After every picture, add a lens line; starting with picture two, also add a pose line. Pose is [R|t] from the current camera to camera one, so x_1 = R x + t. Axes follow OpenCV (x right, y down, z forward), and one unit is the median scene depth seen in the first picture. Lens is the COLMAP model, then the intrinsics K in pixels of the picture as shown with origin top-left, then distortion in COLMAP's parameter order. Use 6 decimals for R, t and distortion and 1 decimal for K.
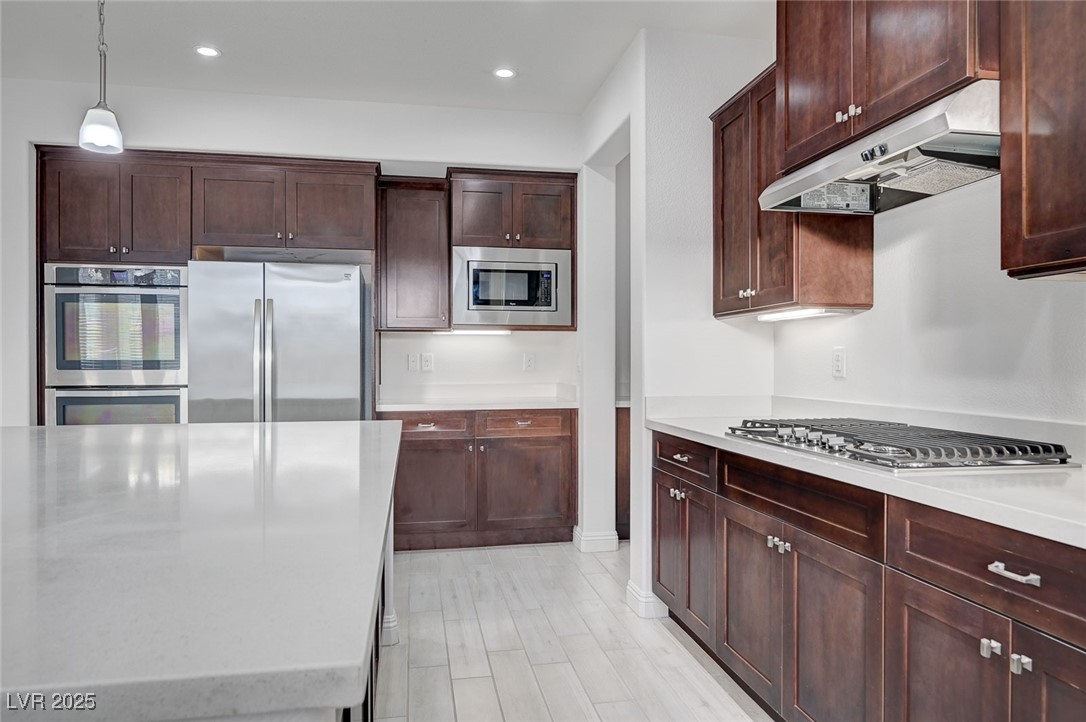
lens RADIAL K [[701.4, 0, 544.0], [0, 701.4, 361.5], [0, 0, 1]] dist [0.002822, 0.005783]
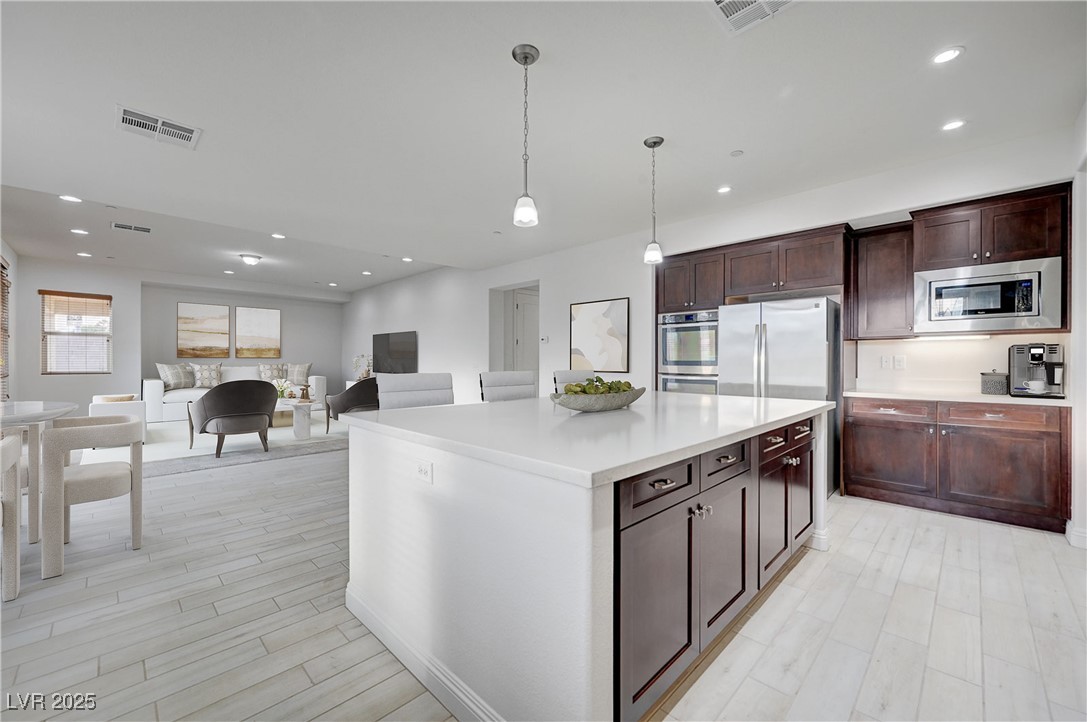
lens RADIAL K [[436.6, 0, 545.2], [0, 436.6, 360.2], [0, 0, 1]] dist [0.002015, -0.000034]
pose [[0.560367, 0.000087, -0.828245, 0.156058], [-0.003286, 0.999992, -0.002118, 0.000903], [0.828238, 0.003909, 0.560363, -0.010144]]
